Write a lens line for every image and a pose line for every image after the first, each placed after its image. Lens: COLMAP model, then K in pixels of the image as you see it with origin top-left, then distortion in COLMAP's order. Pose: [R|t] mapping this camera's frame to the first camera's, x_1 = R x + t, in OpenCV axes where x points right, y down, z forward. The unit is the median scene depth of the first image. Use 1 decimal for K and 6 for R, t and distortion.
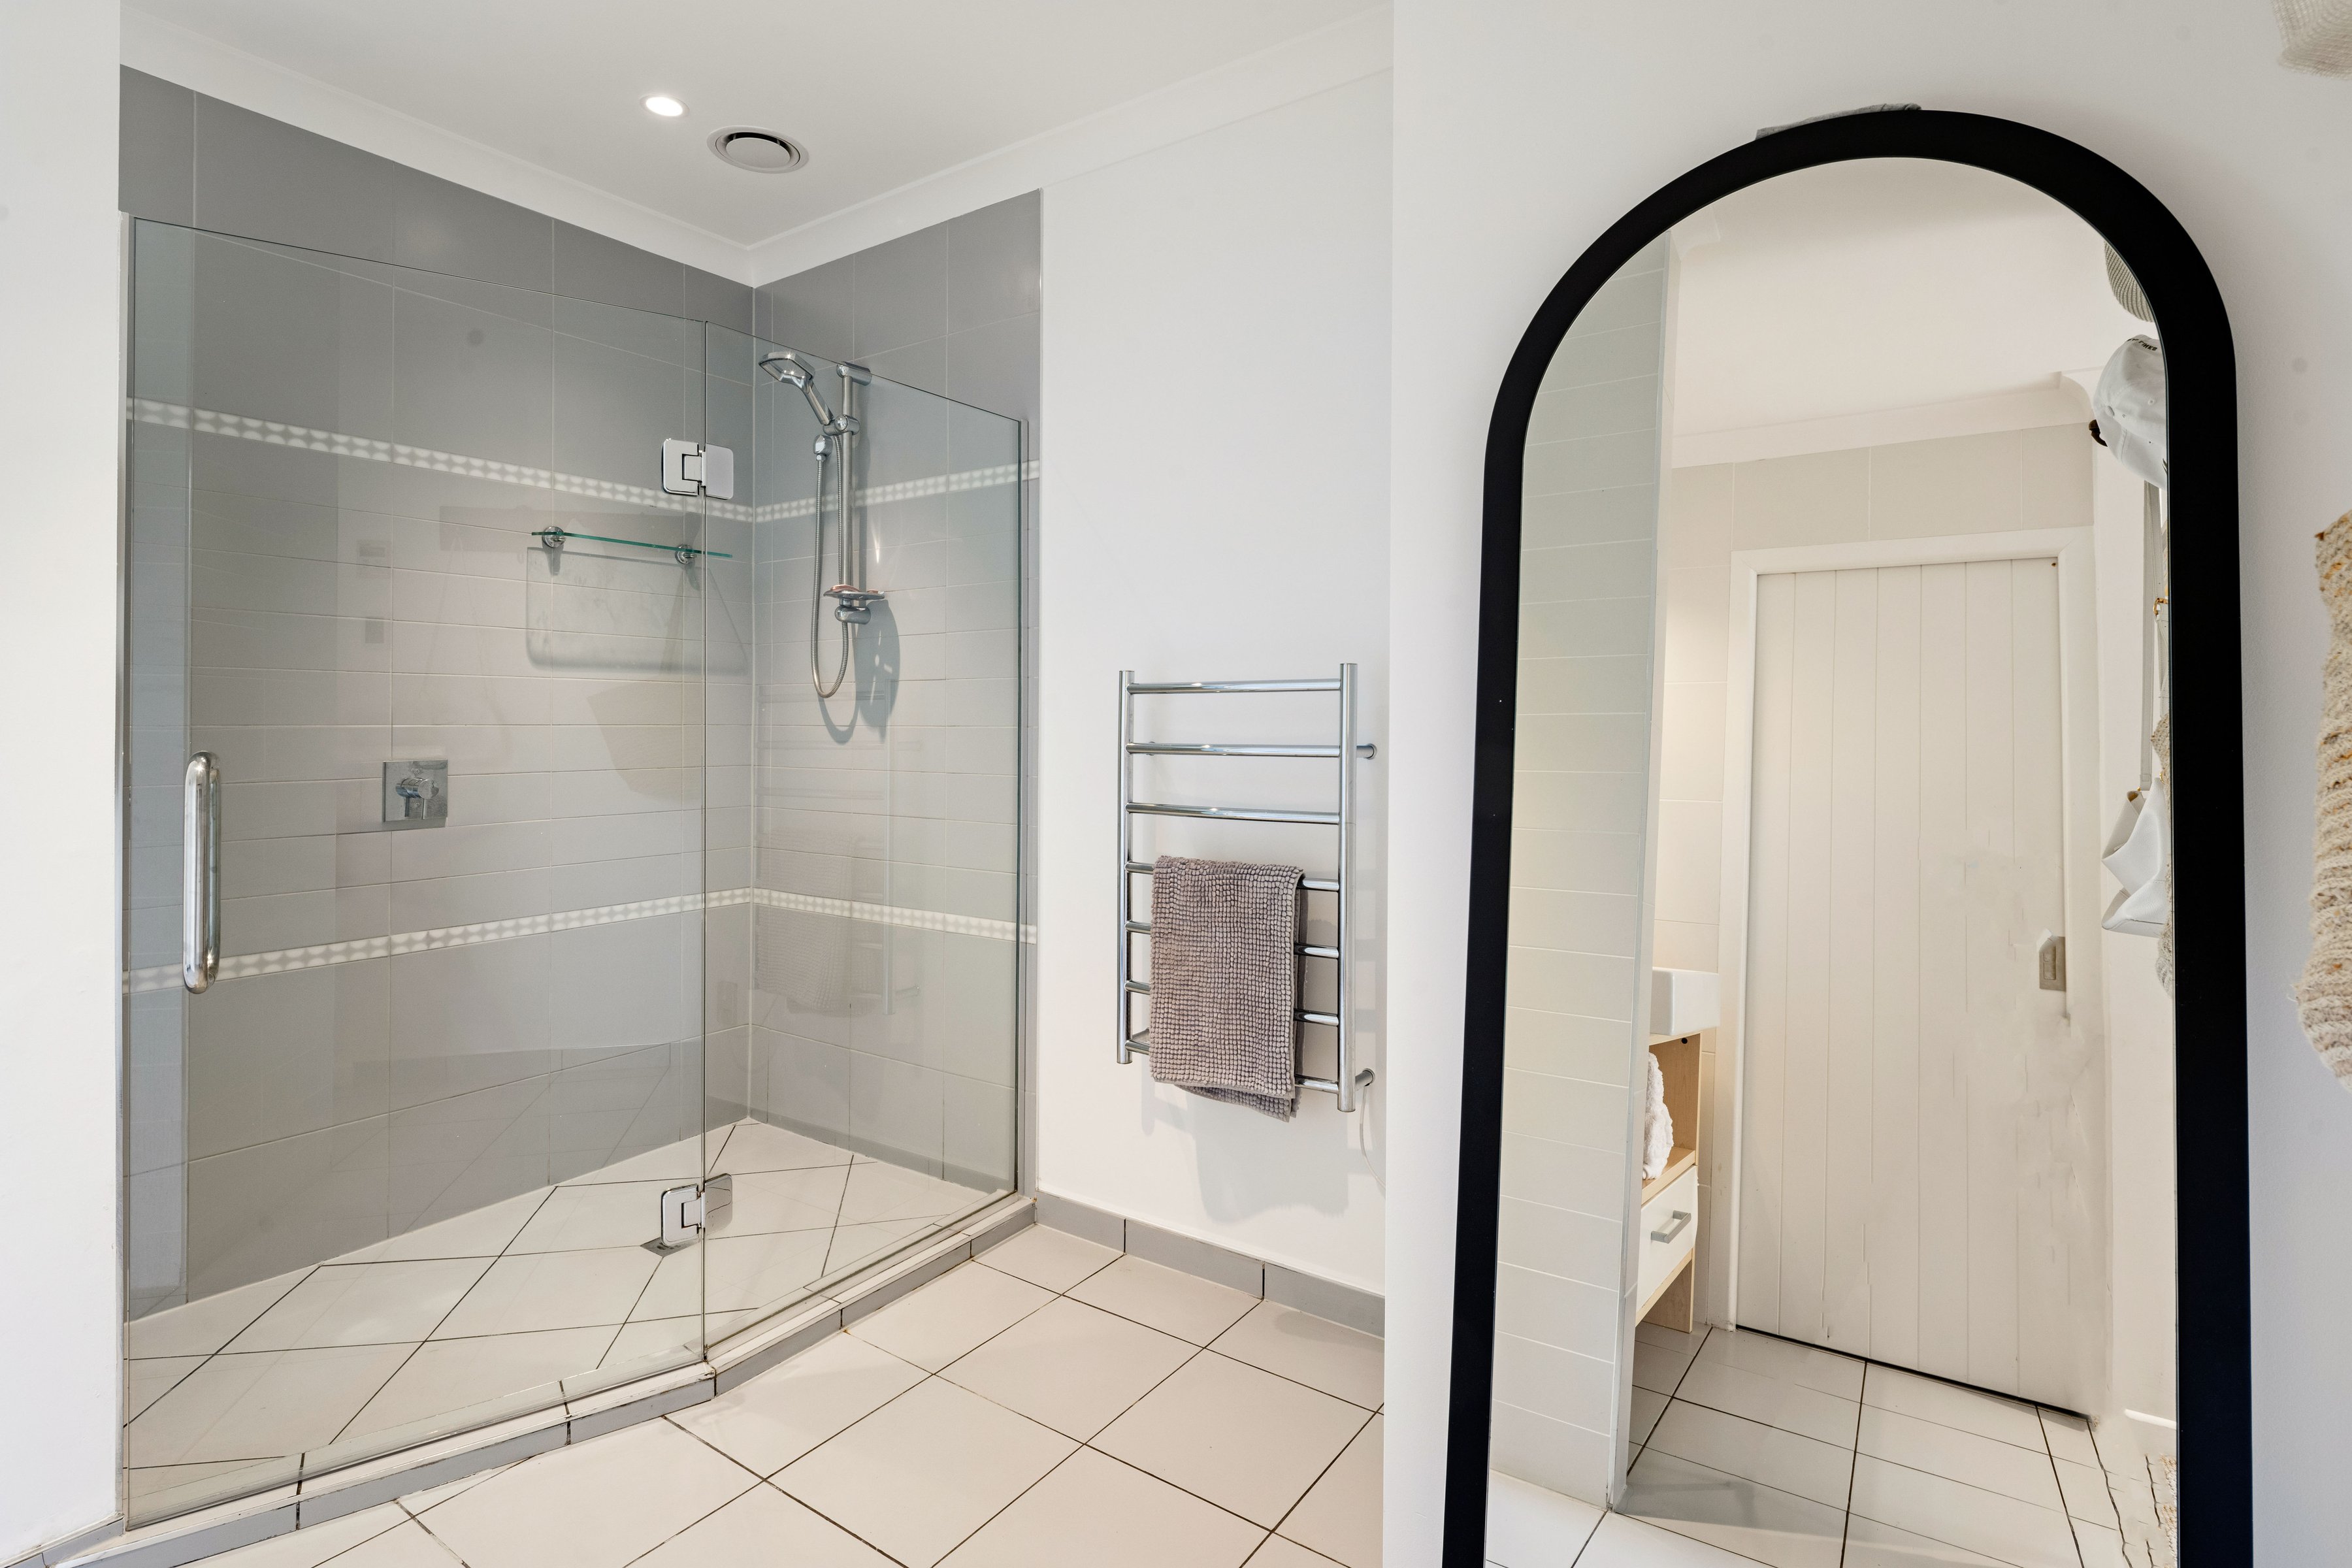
lens RADIAL K [[1153.7, 0, 1174.5], [0, 1153.7, 722.6], [0, 0, 1]] dist [0.019016, -0.000095]
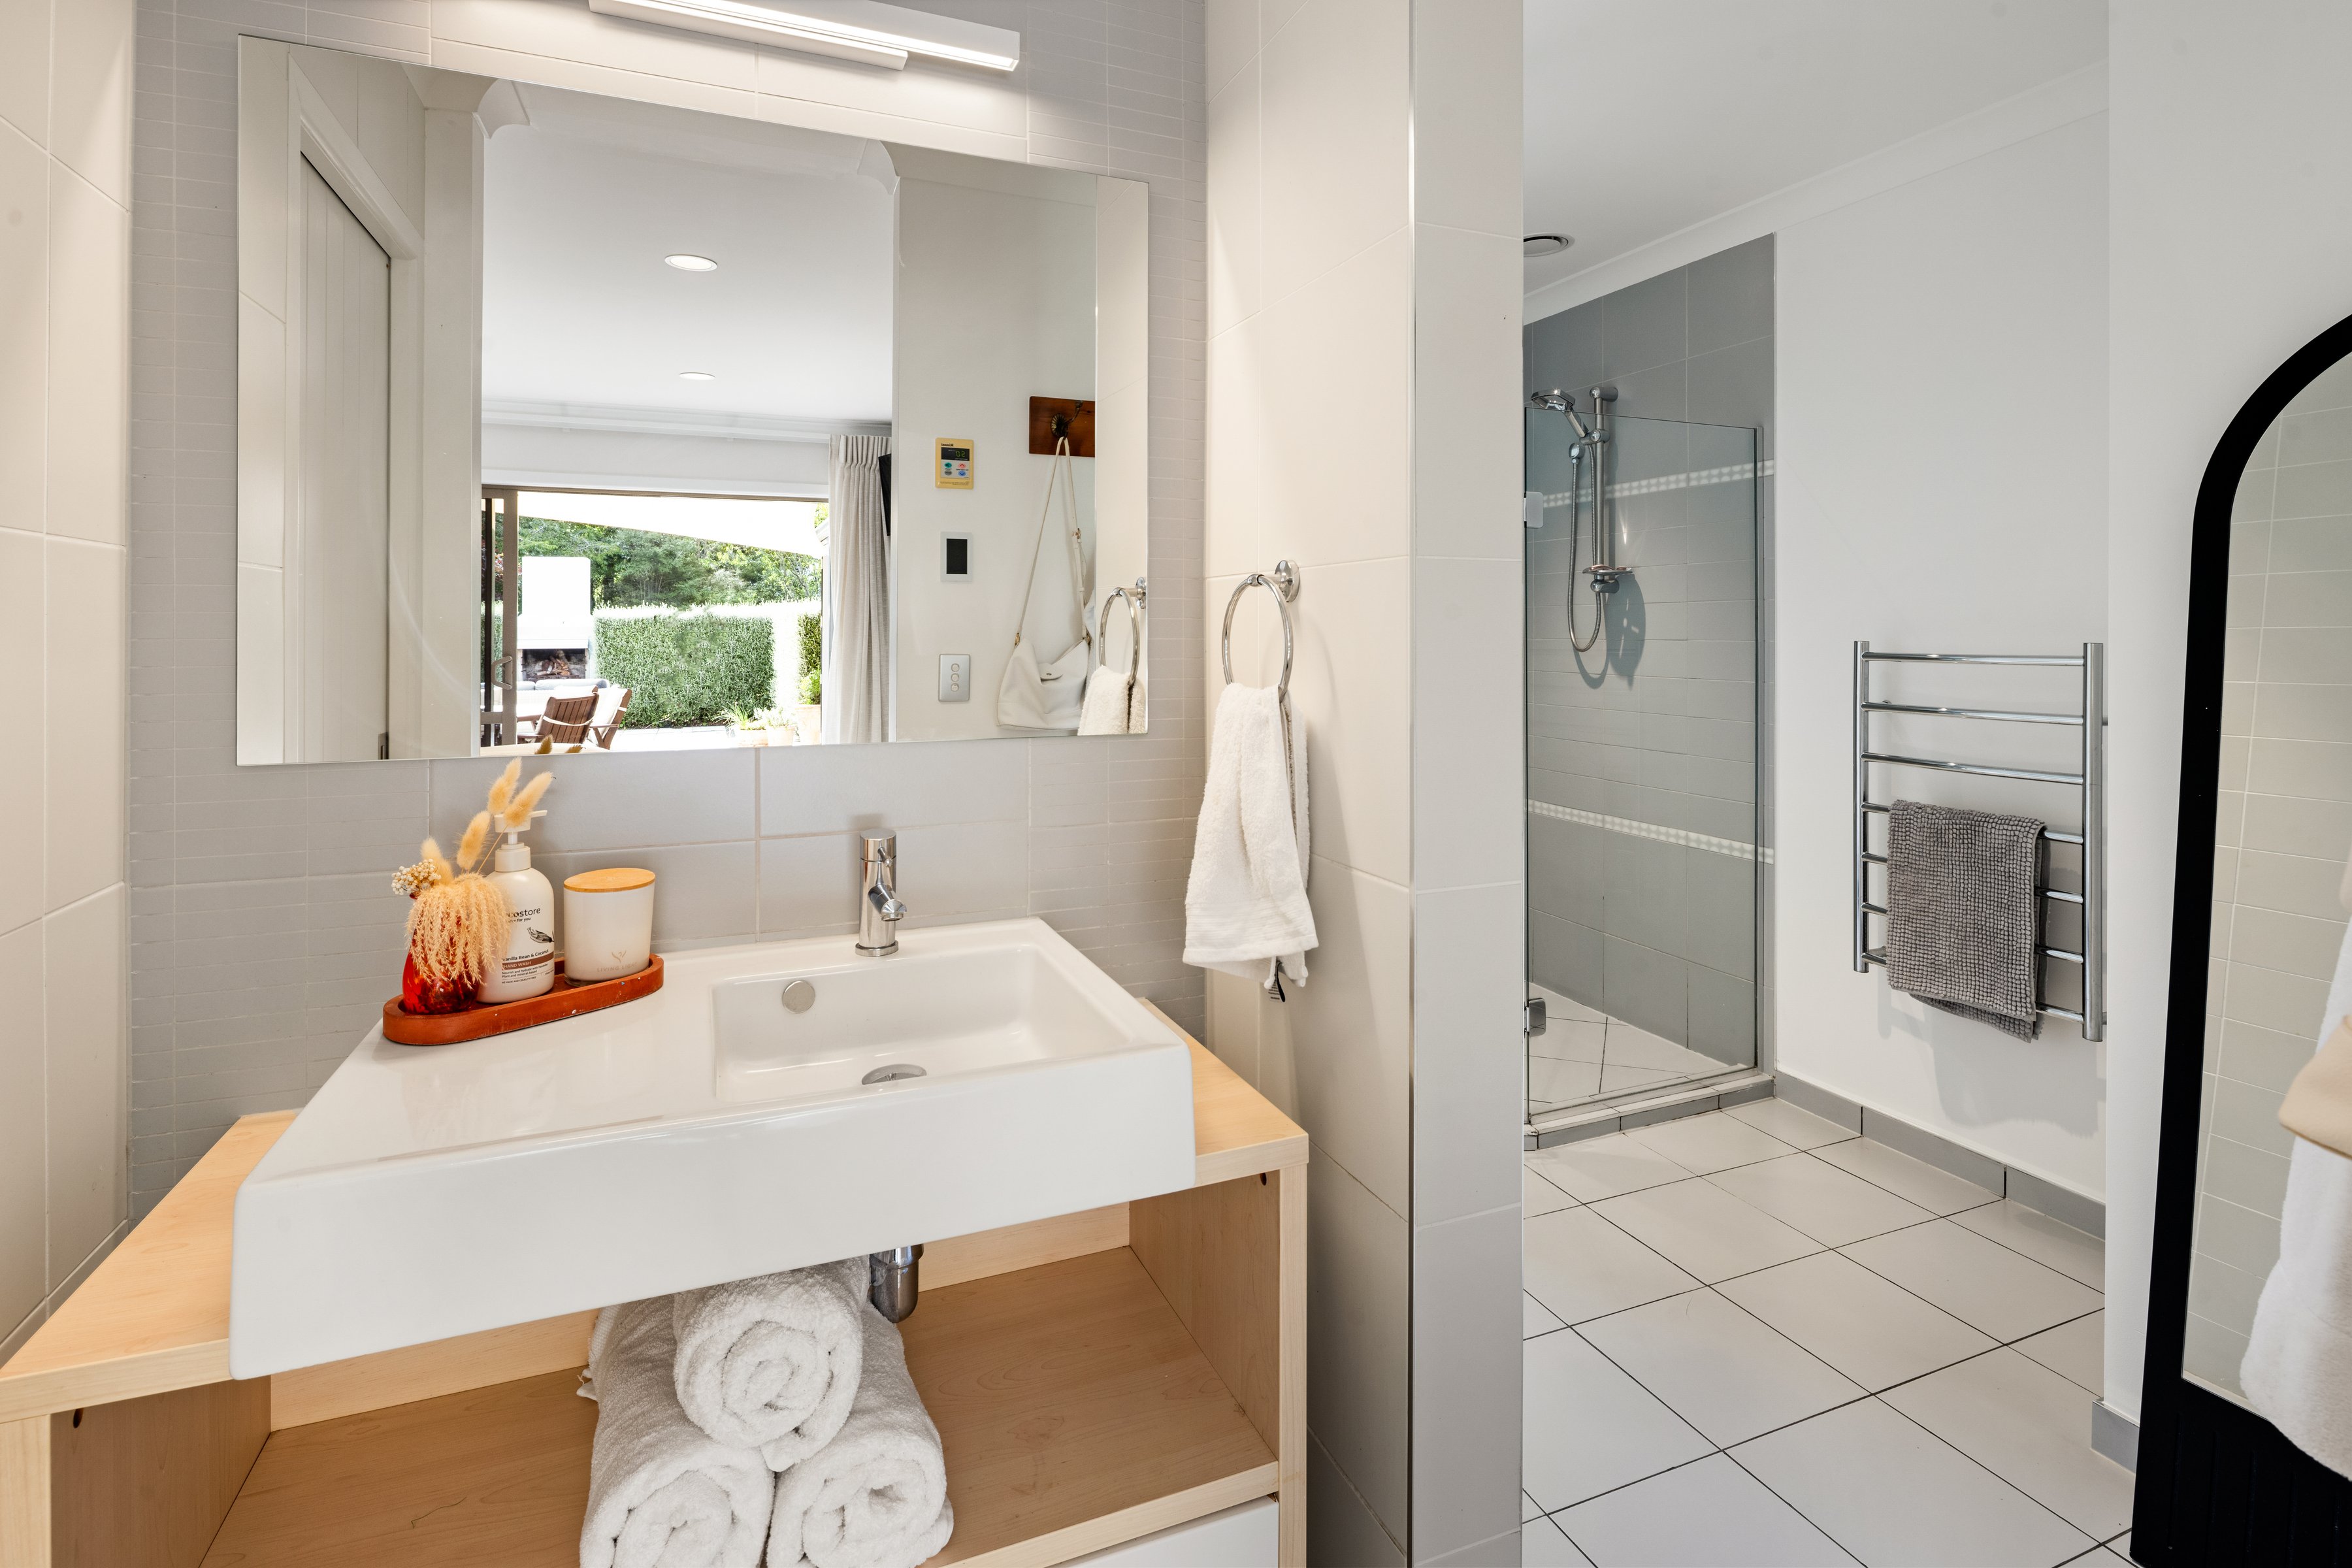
lens RADIAL K [[1142.4, 0, 1175.5], [0, 1142.4, 626.6], [0, 0, 1]] dist [-0.003086, -0.000626]
pose [[0.841398, -0.005329, -0.540389, -0.000827], [0.003245, 0.999983, -0.004809, -0.054548], [0.540406, 0.002293, 0.841401, -0.354598]]
